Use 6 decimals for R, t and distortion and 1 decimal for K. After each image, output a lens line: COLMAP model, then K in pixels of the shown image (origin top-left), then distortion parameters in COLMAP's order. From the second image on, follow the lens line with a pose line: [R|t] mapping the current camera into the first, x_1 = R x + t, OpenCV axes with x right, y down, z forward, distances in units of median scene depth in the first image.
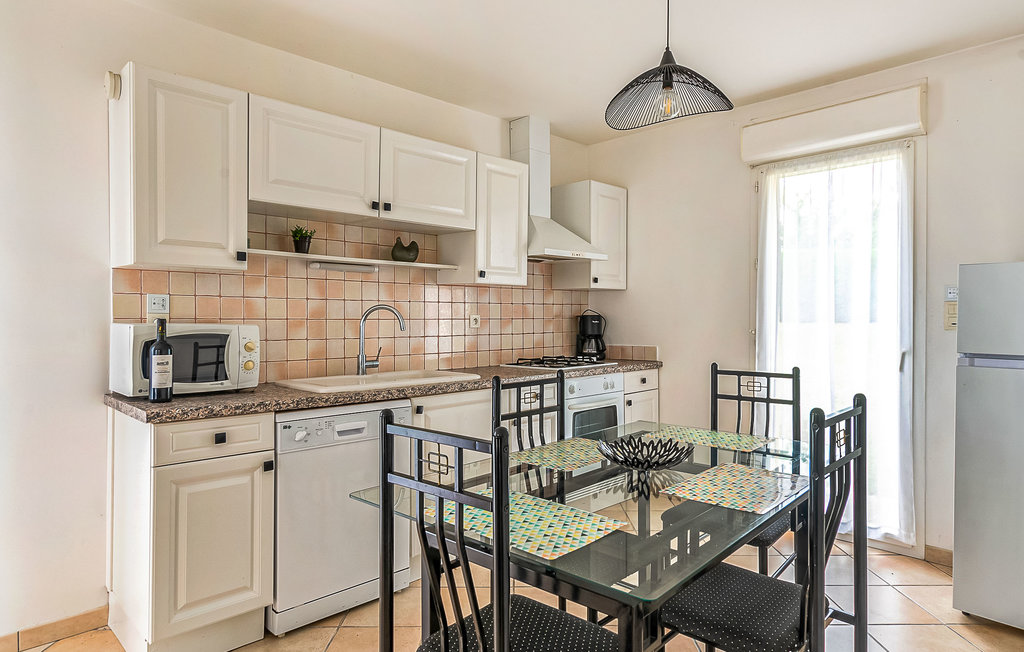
lens RADIAL K [[587.3, 0, 512.0], [0, 587.3, 326.0], [0, 0, 1]] dist [-0.001643, -0.000526]
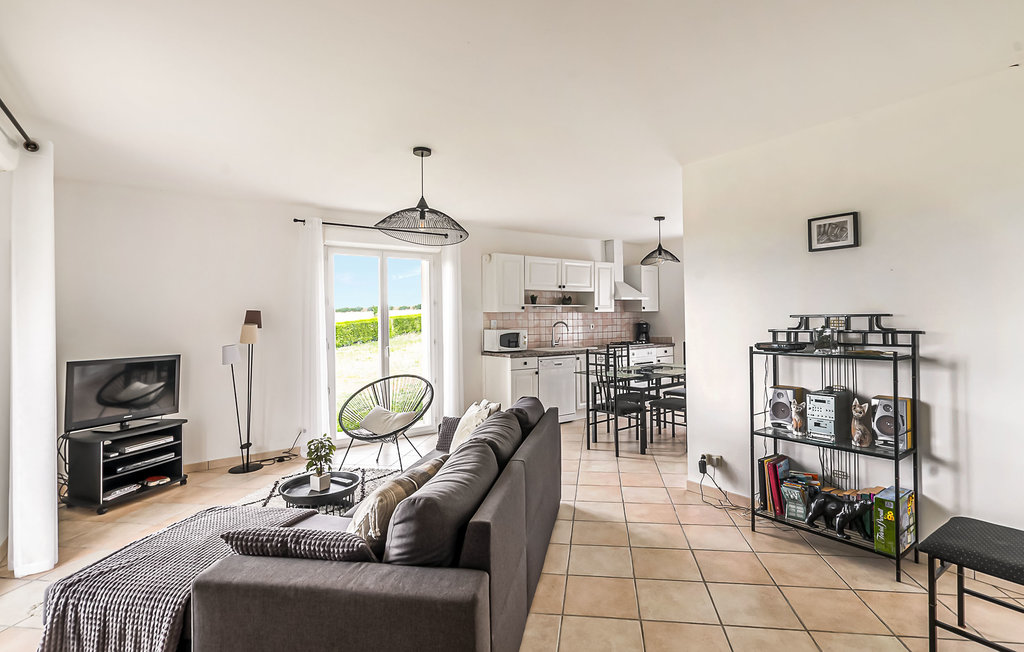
lens RADIAL K [[502.6, 0, 512.0], [0, 502.6, 326.0], [0, 0, 1]] dist [0.001378, -0.000501]
pose [[0.988114, -0.013152, -0.153162, -0.088993], [0.013228, 0.999912, -0.000524, -0.017433], [0.153156, -0.001508, 0.988201, -1.338270]]
